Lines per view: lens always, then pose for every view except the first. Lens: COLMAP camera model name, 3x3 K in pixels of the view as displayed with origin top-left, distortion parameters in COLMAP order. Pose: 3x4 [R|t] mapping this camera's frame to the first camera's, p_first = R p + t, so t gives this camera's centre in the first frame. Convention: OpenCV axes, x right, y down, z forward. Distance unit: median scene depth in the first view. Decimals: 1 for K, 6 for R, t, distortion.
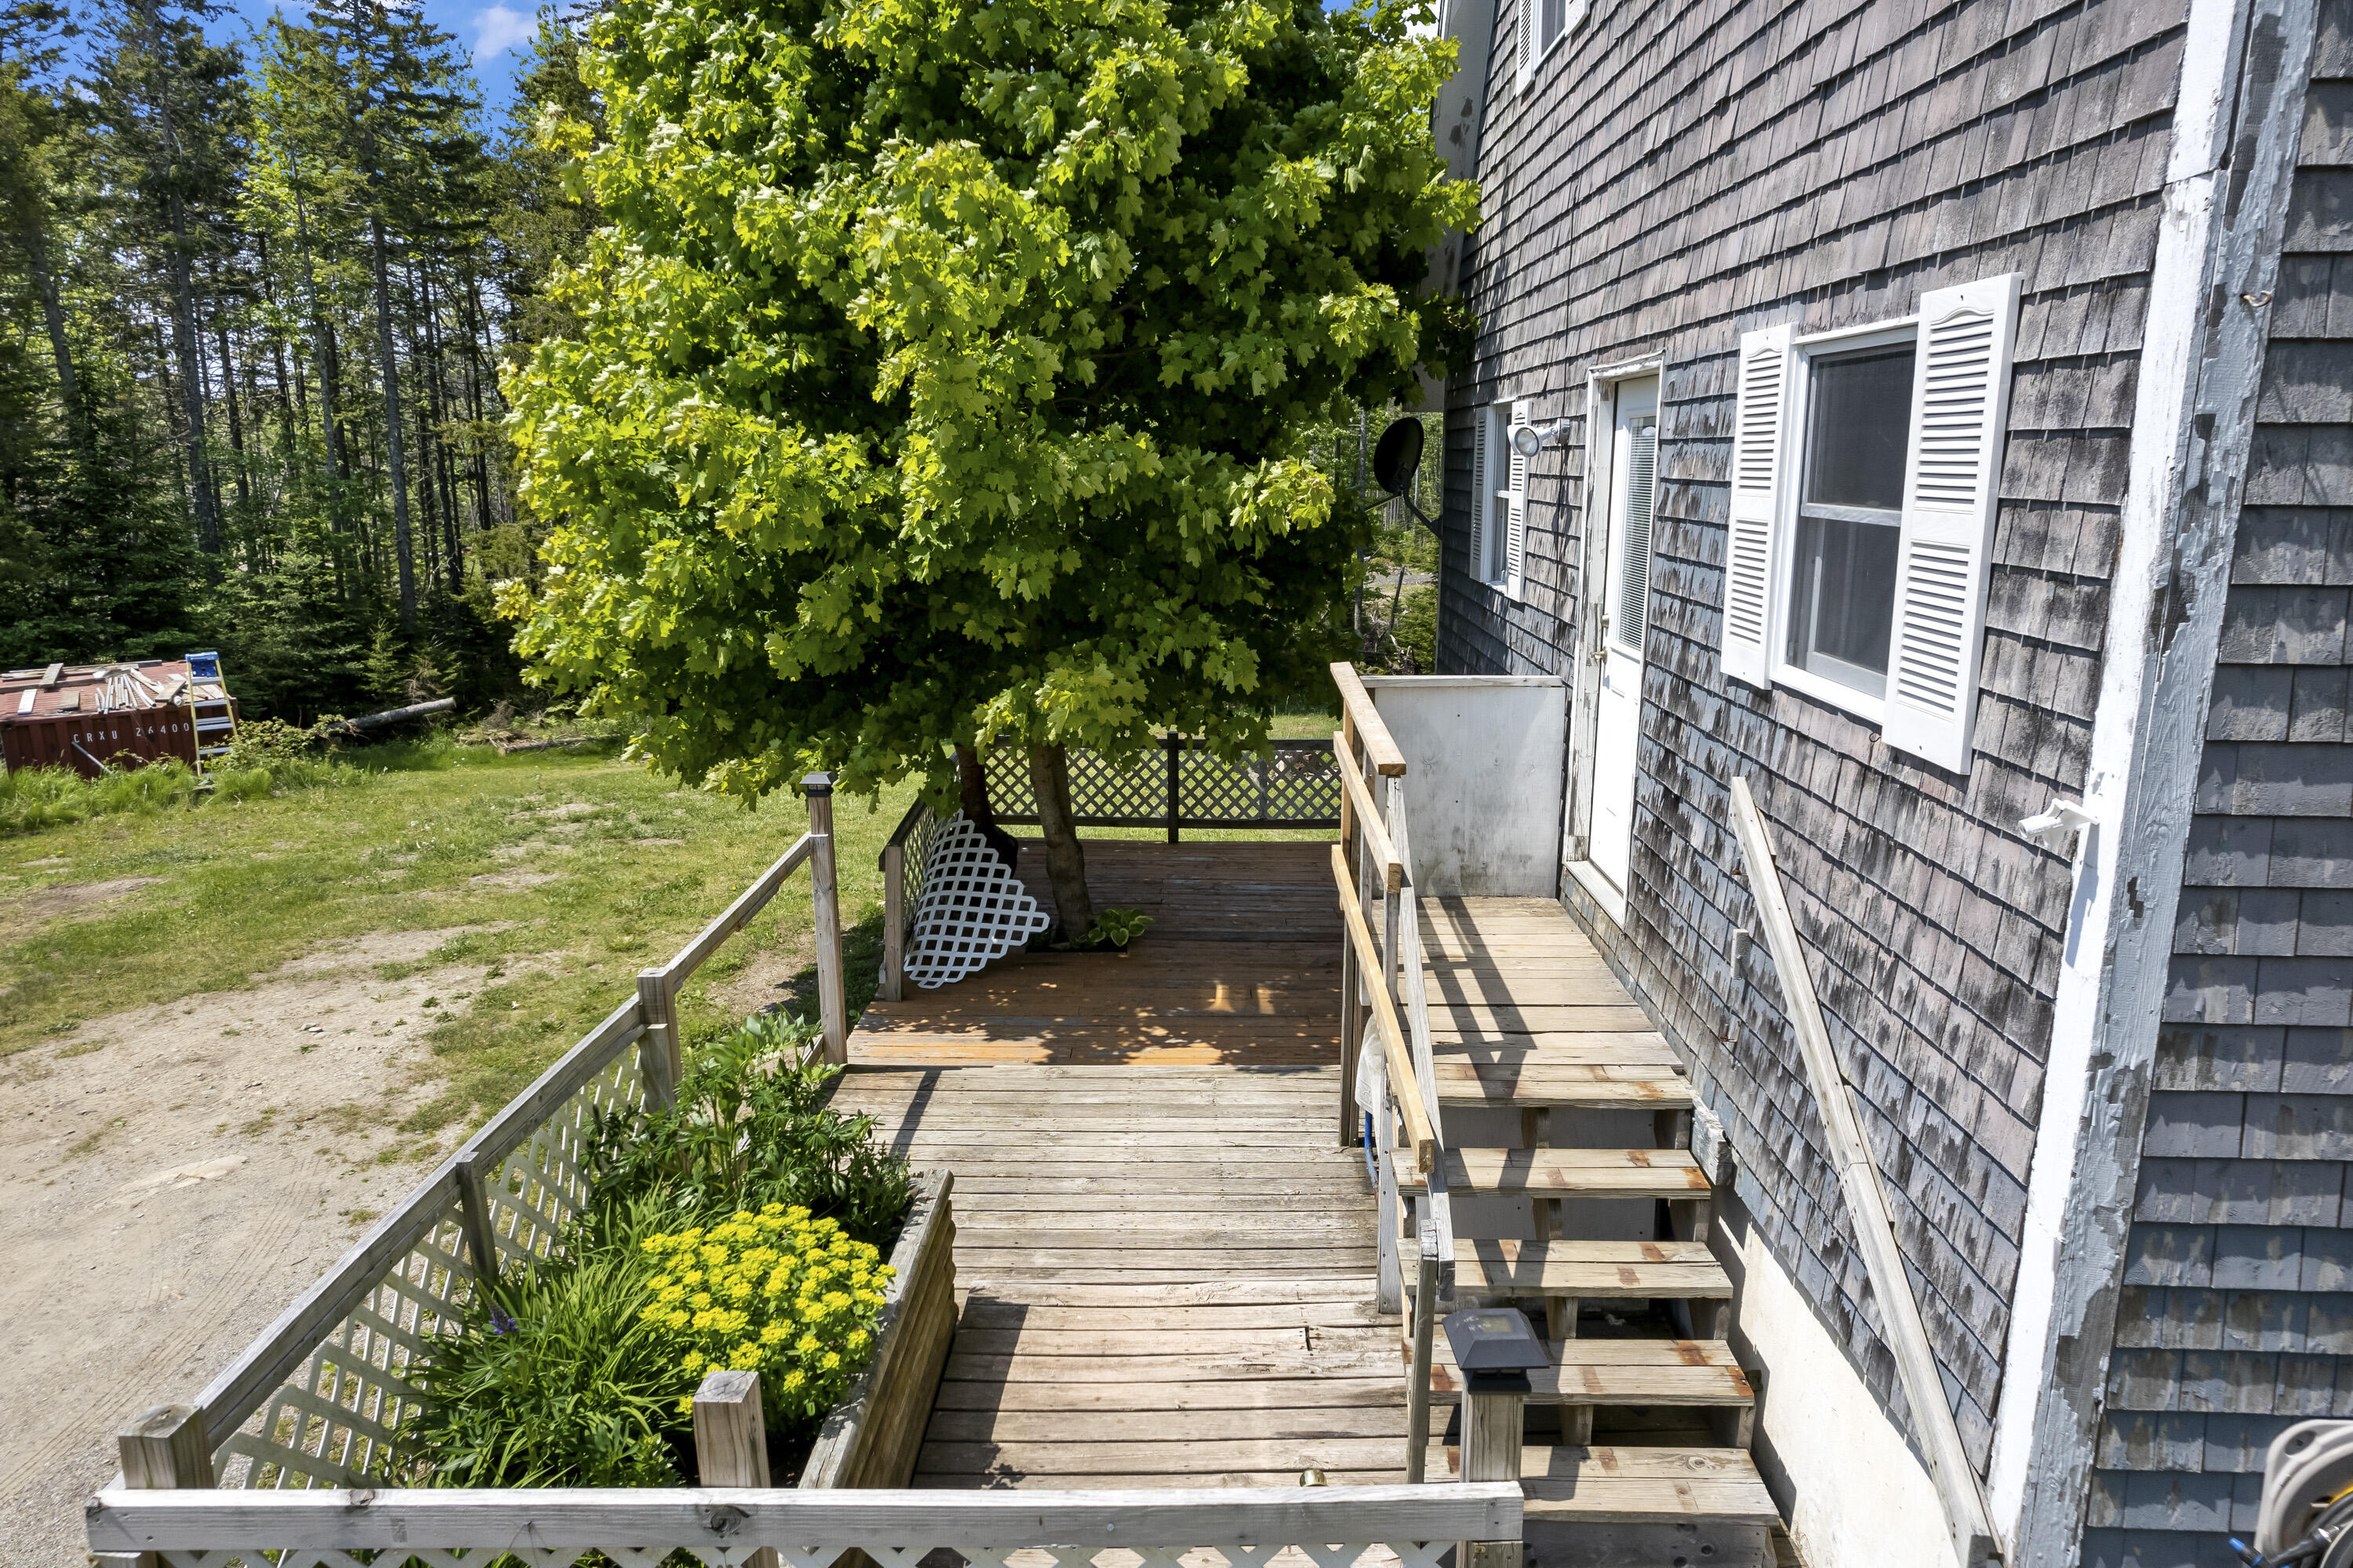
lens RADIAL K [[1504.9, 0, 1176.5], [0, 1504.9, 784.0], [0, 0, 1]] dist [-0.076305, 0.066686]
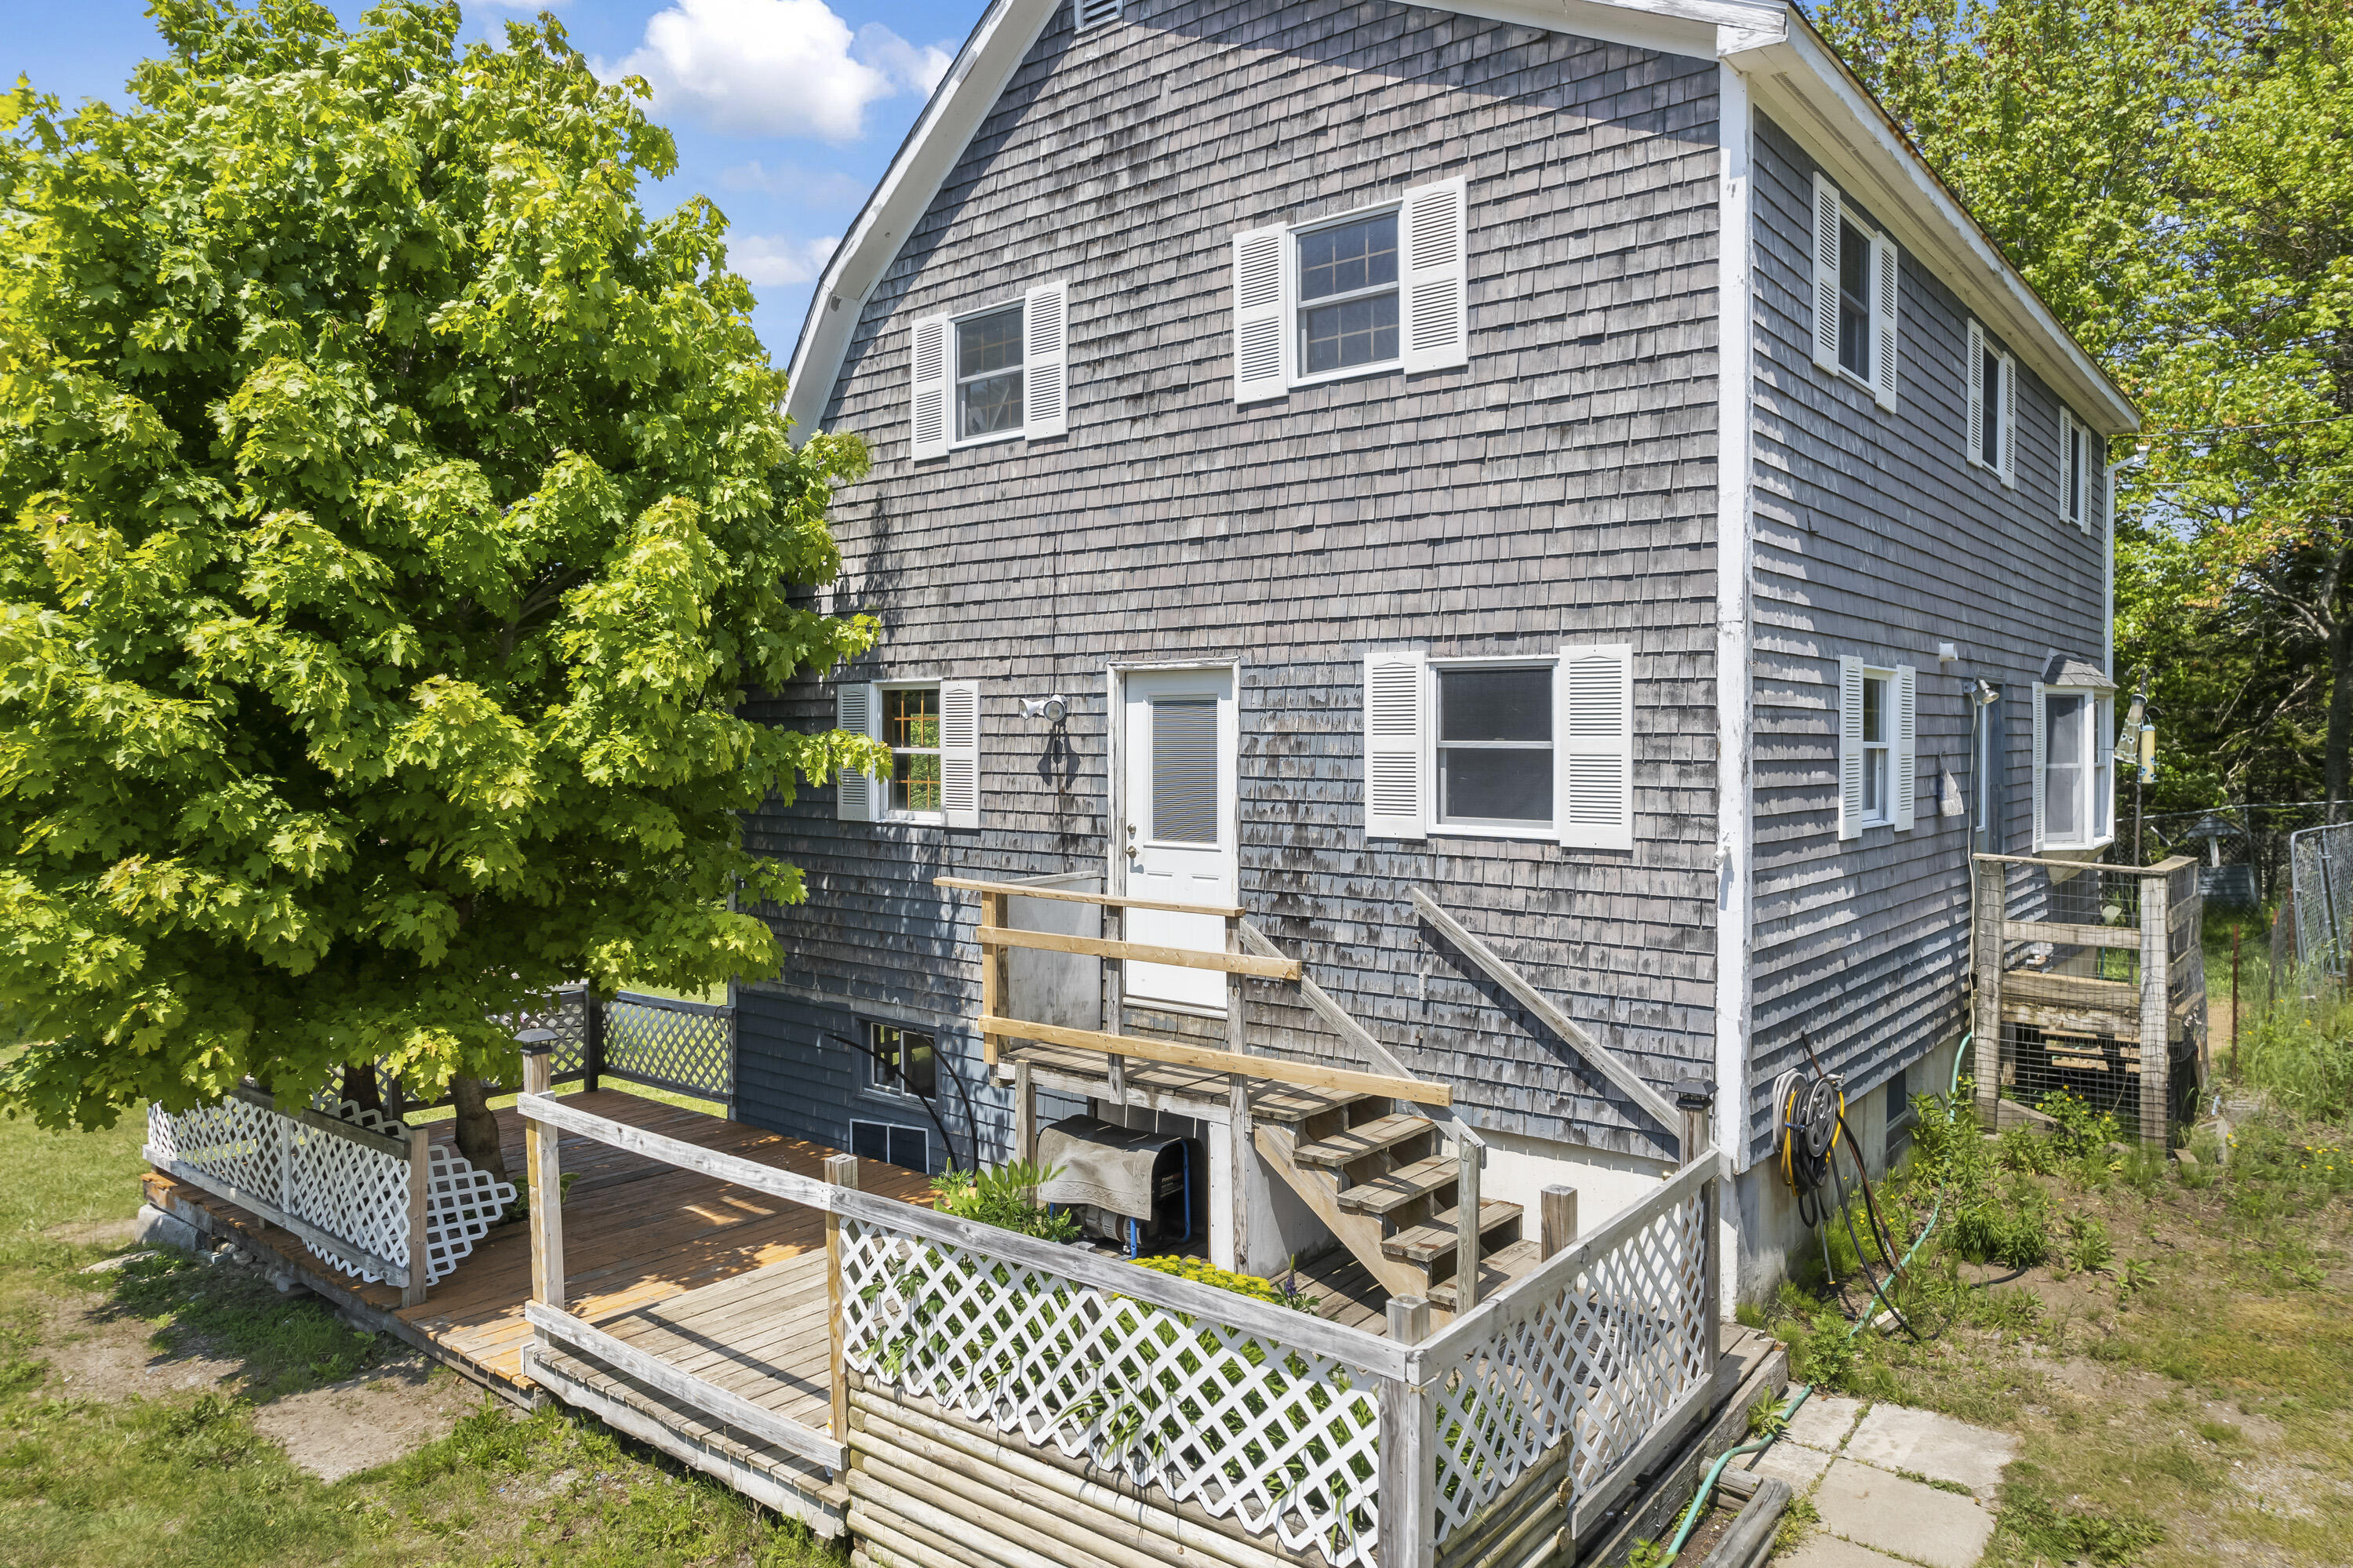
lens RADIAL K [[1520.8, 0, 1175.6], [0, 1520.8, 740.1], [0, 0, 1]] dist [-0.073168, 0.064666]
pose [[0.619481, -0.003021, 0.785006, -1.859192], [0.167639, 0.977434, -0.128529, 0.011015], [-0.766903, 0.211218, 0.606008, 0.074767]]
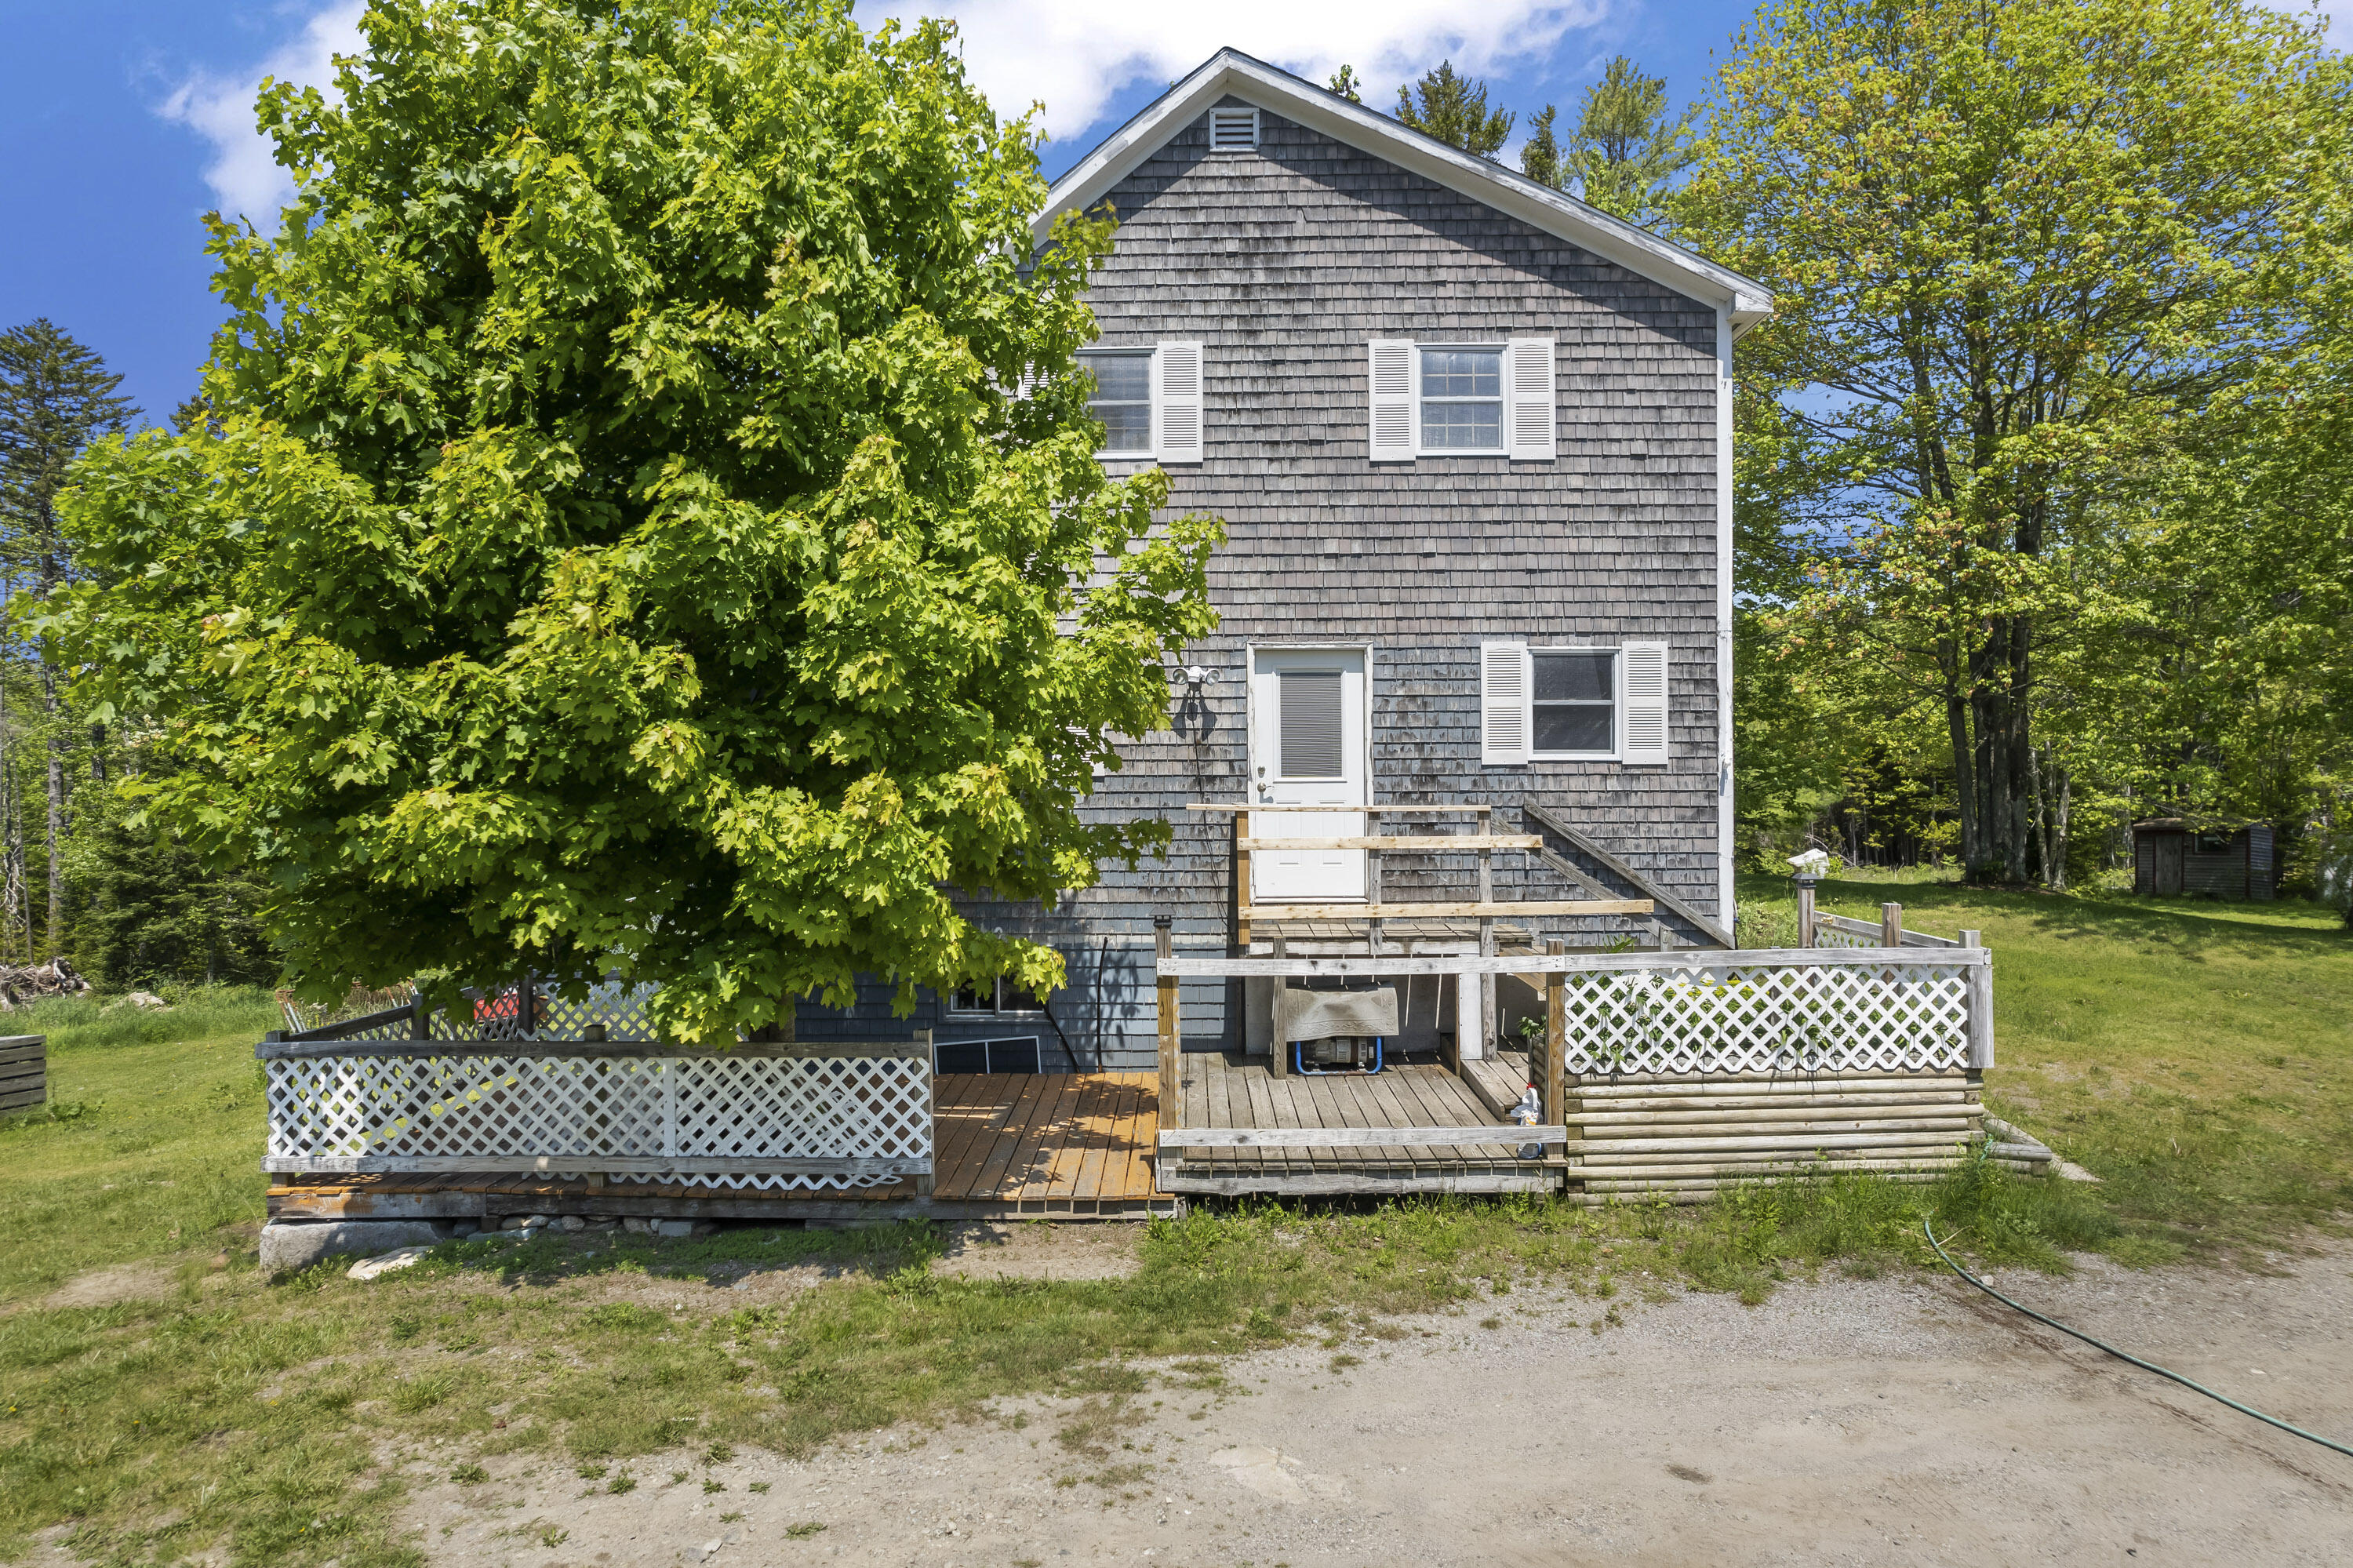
lens RADIAL K [[1504.9, 0, 1176.5], [0, 1504.9, 784.0], [0, 0, 1]] dist [-0.076305, 0.066686]
pose [[0.003473, -0.003616, 0.999987, -3.583472], [0.217847, 0.975979, 0.002772, -0.259959], [-0.975977, 0.217834, 0.004177, 2.363747]]
